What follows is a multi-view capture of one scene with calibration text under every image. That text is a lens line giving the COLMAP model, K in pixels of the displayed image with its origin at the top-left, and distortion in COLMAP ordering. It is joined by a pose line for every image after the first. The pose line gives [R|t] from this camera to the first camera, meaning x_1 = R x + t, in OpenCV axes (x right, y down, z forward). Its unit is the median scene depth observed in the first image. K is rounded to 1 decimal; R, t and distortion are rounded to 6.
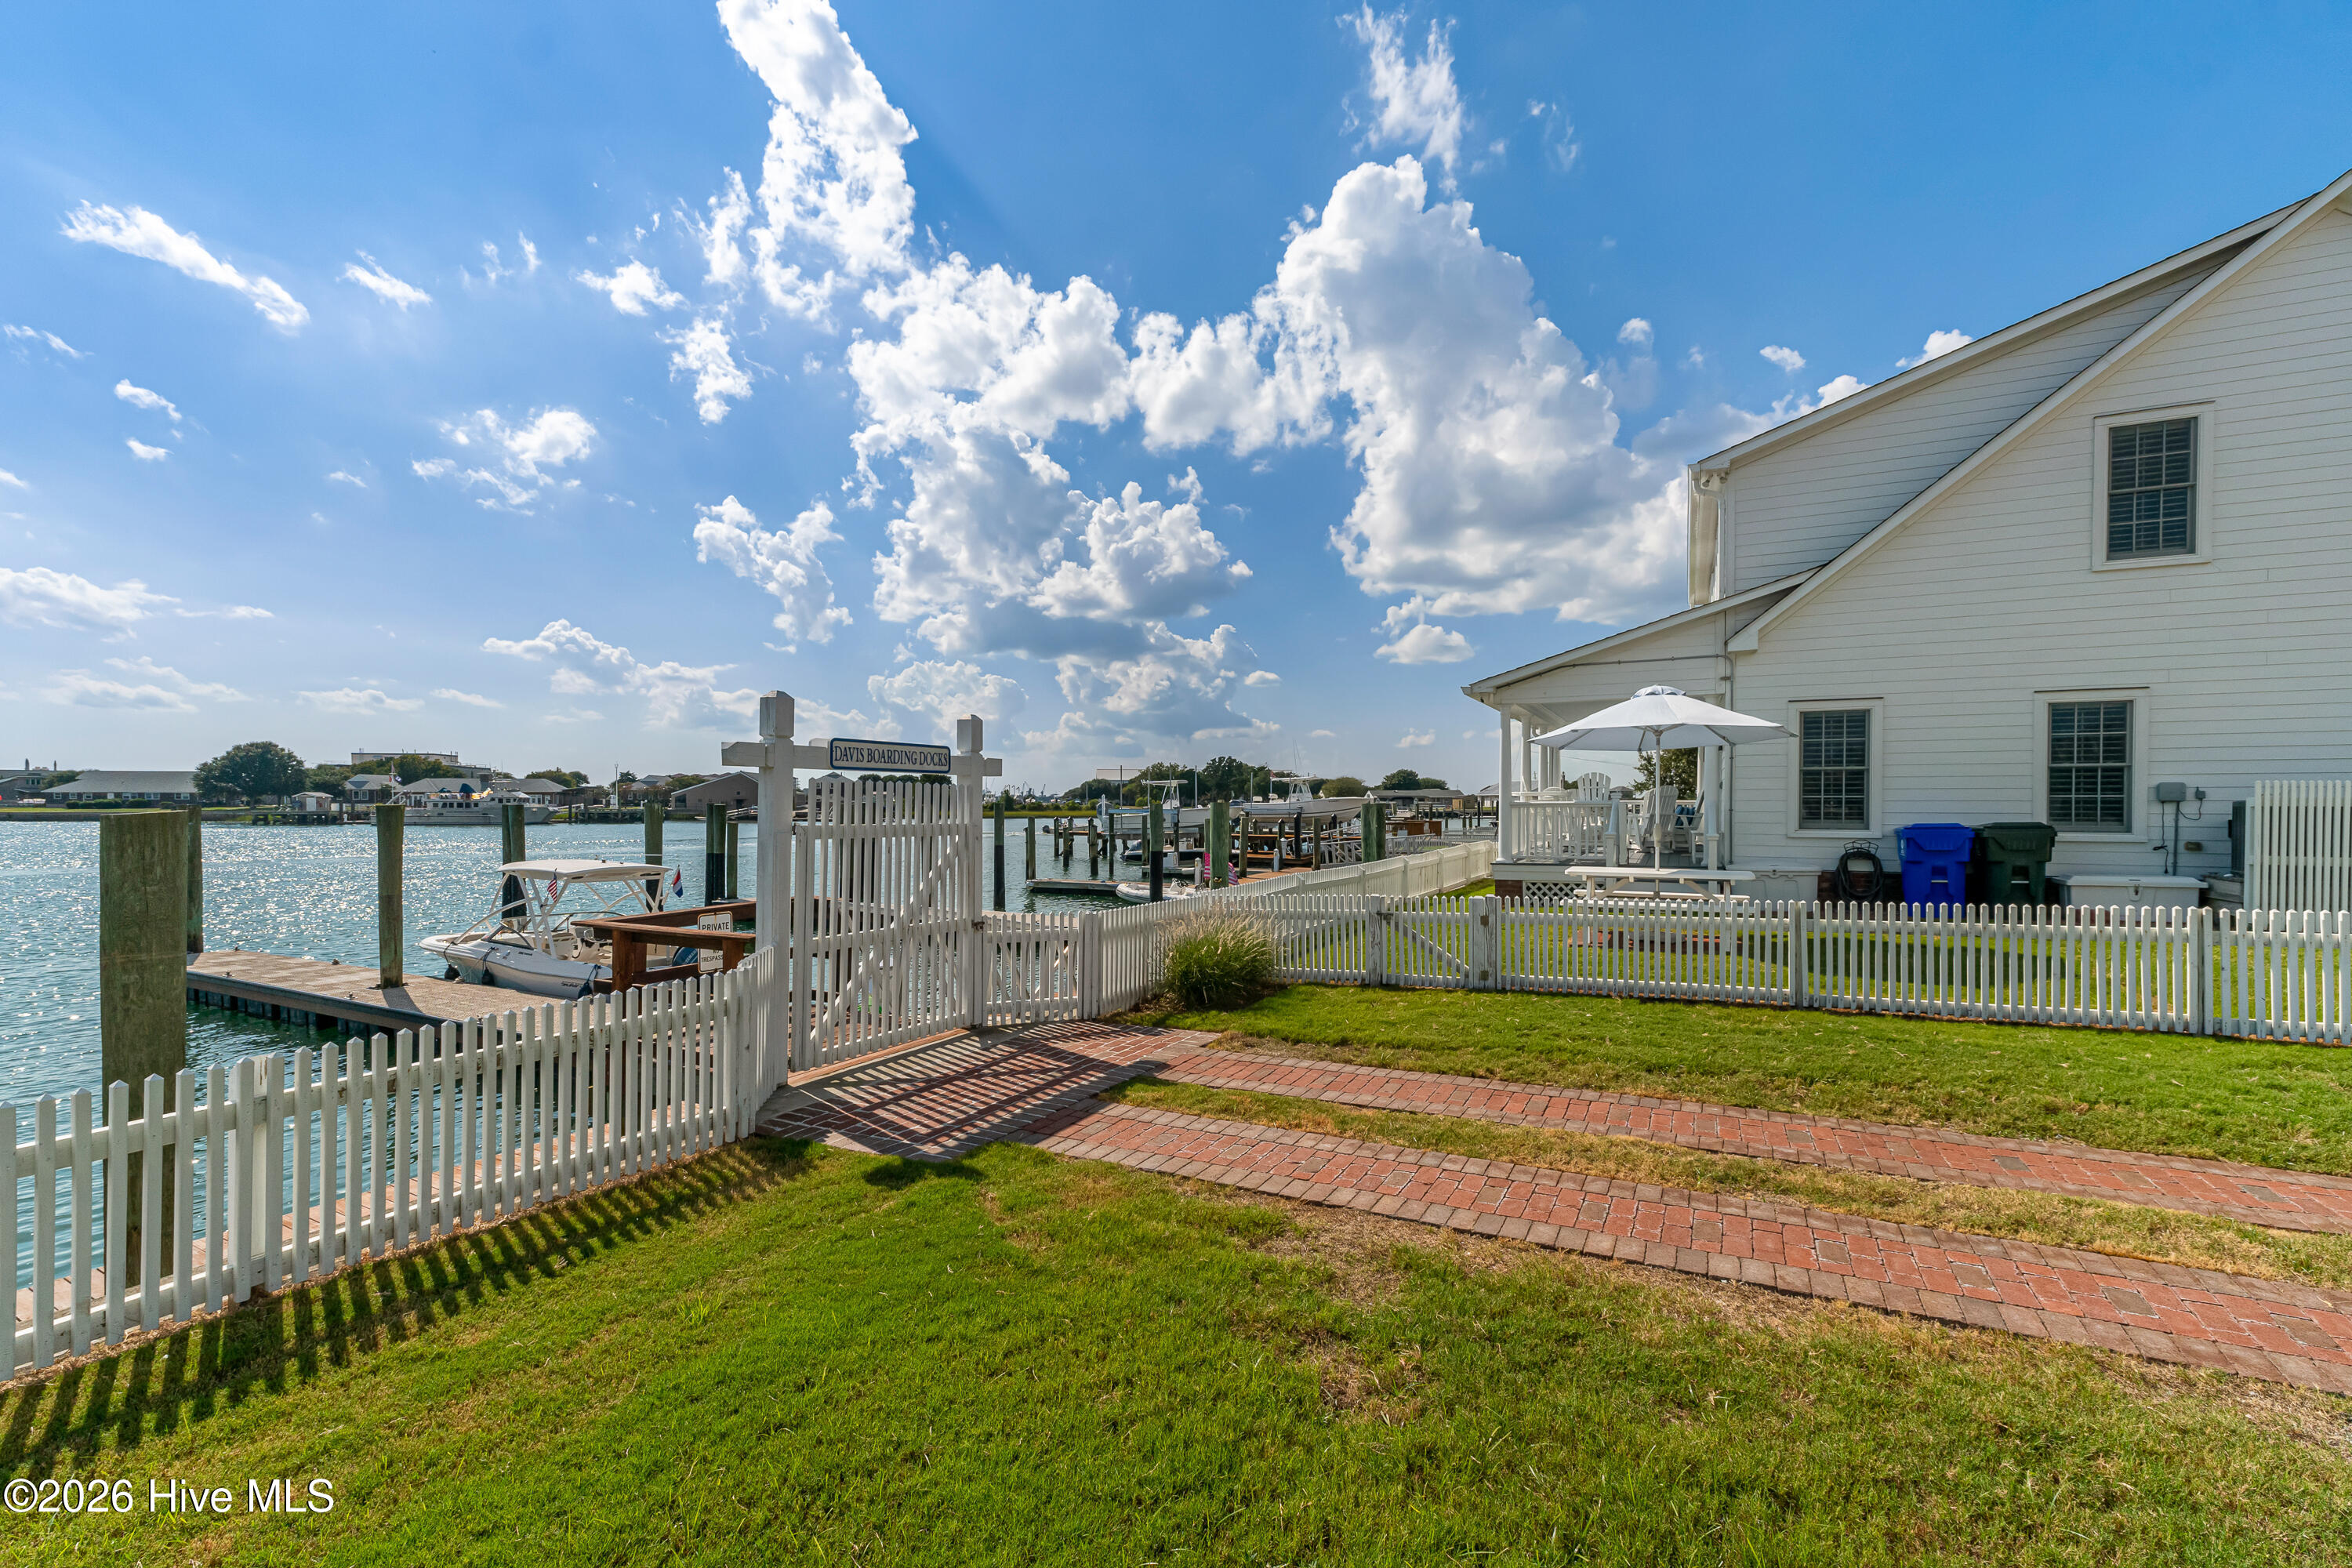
lens RADIAL K [[986.9, 0, 1162.6], [0, 986.9, 805.0], [0, 0, 1]] dist [0.006385, 0.000759]
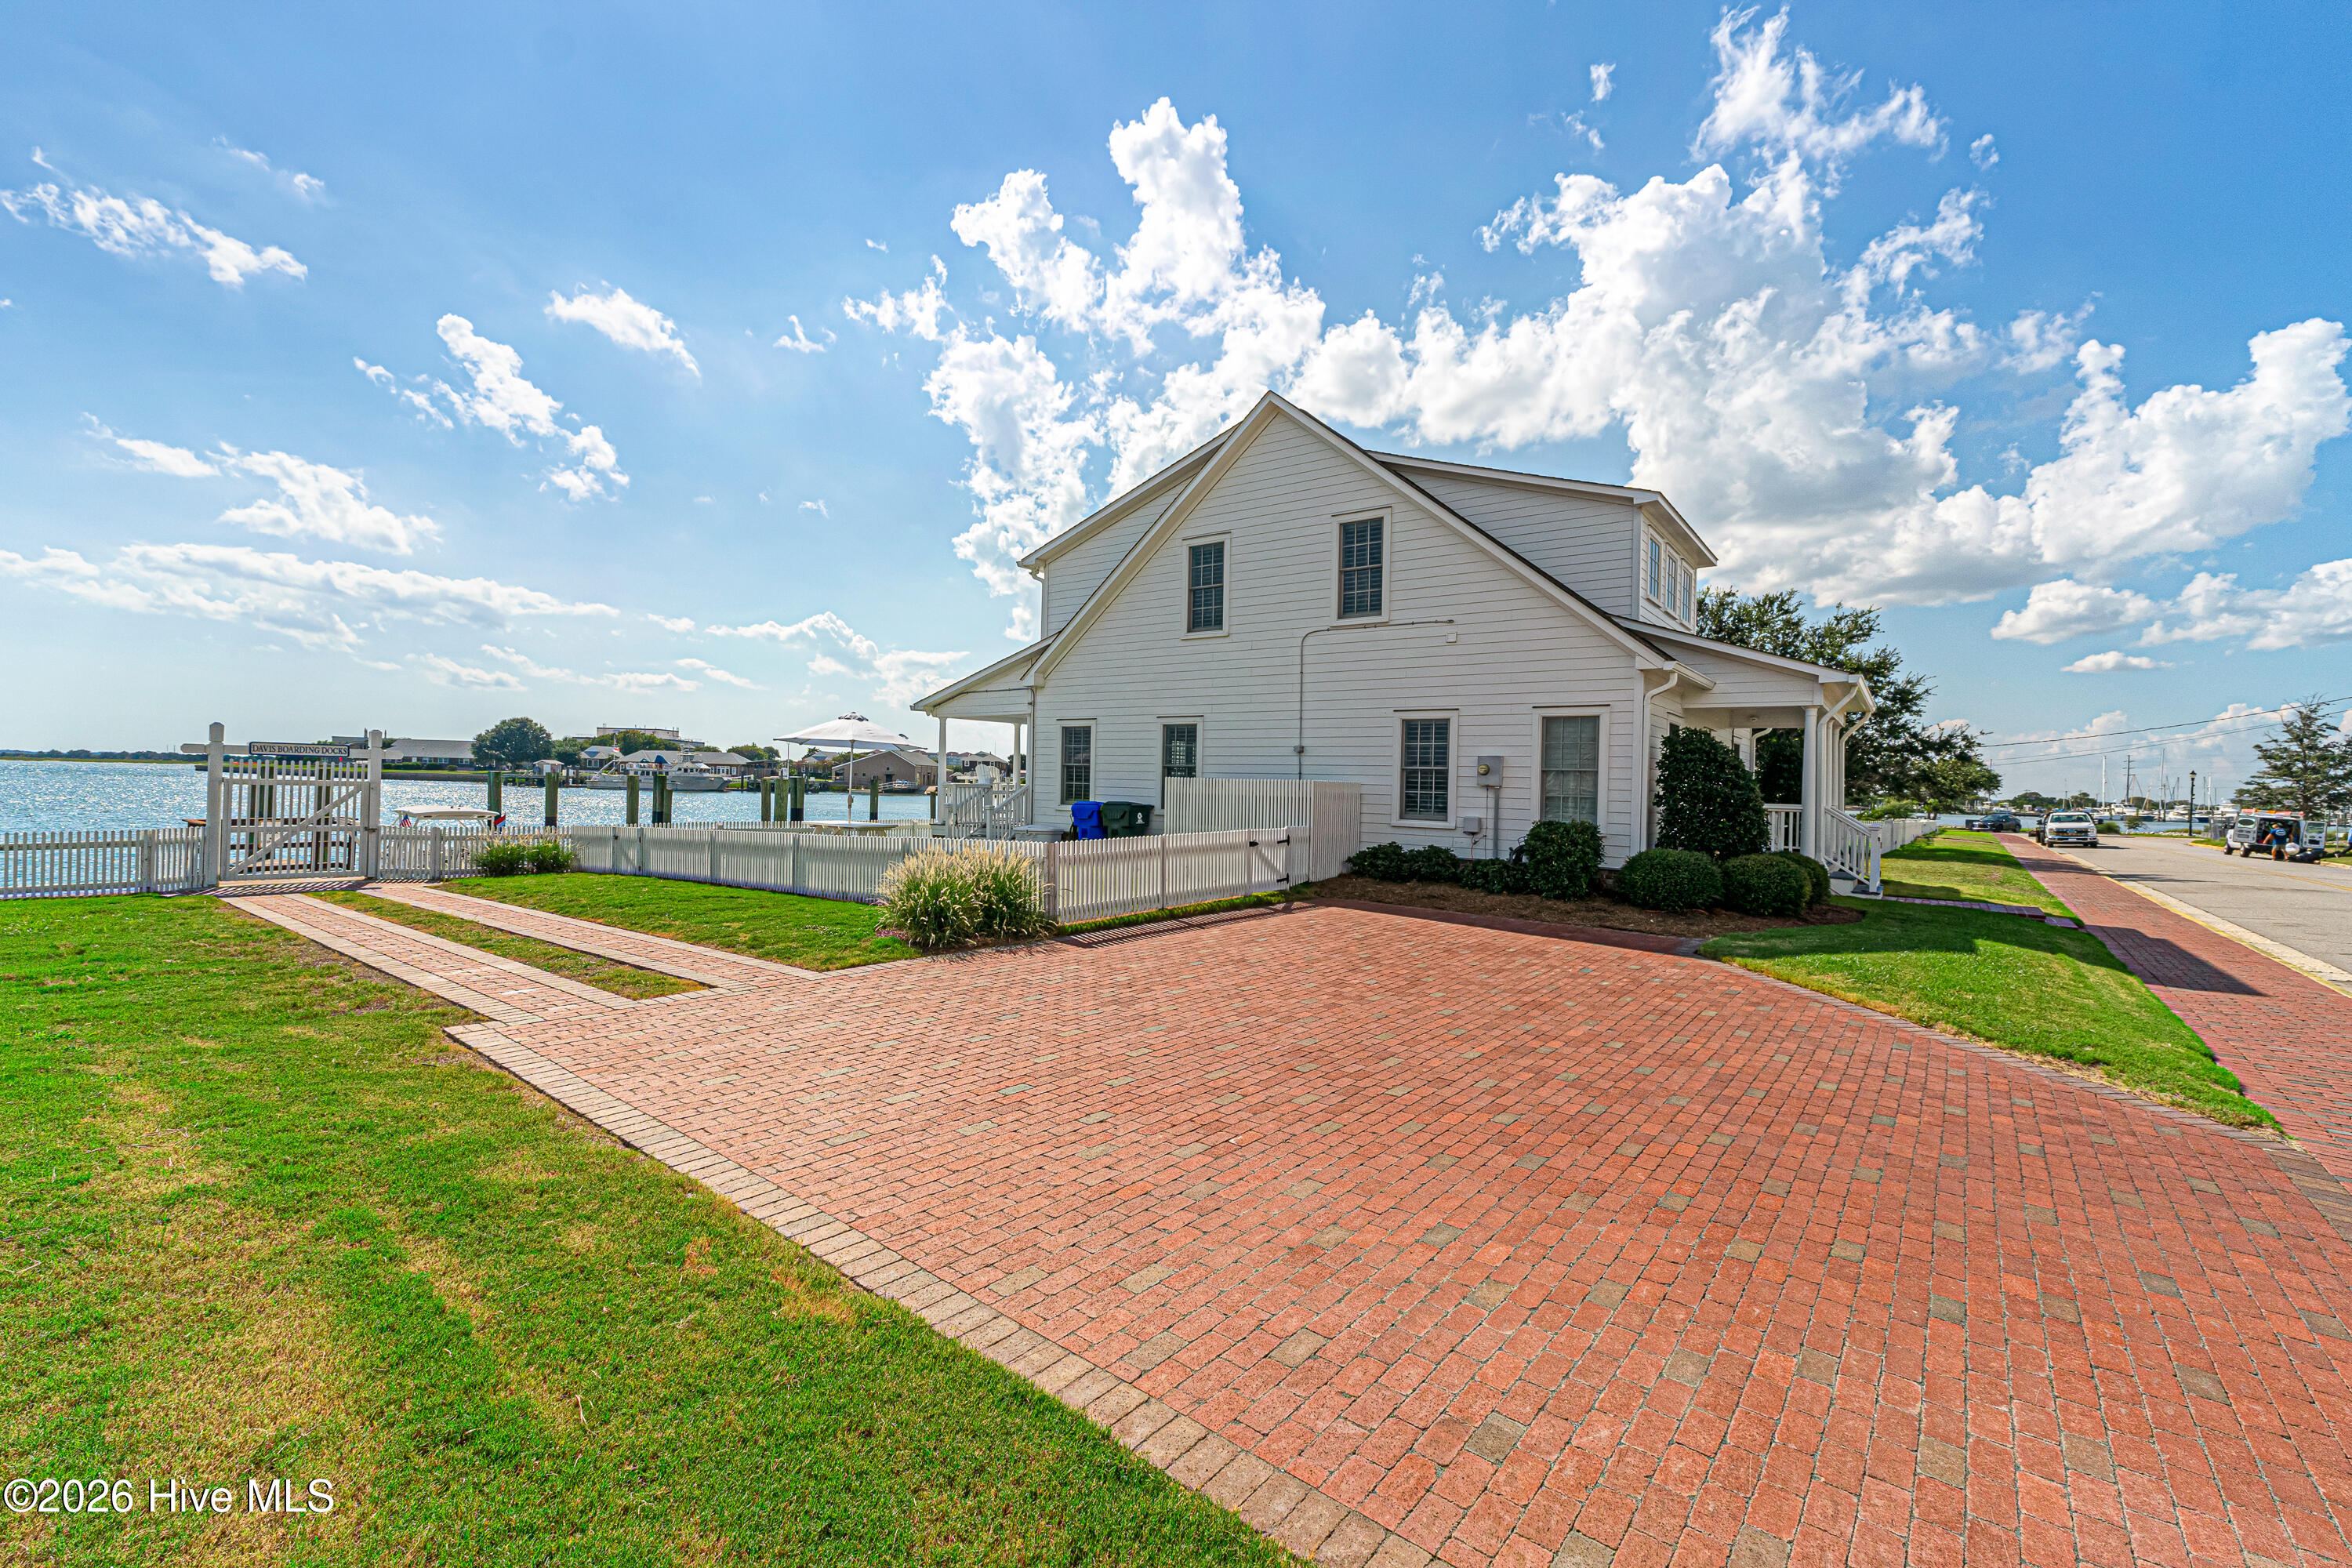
lens RADIAL K [[986.9, 0, 1149.5], [0, 986.9, 778.2], [0, 0, 1]] dist [0.006385, 0.000759]
pose [[0.982066, 0.024082, -0.186996, 0.441841], [-0.026059, 0.999627, -0.008123, -0.003036], [0.186730, 0.012851, 0.982327, -0.186622]]
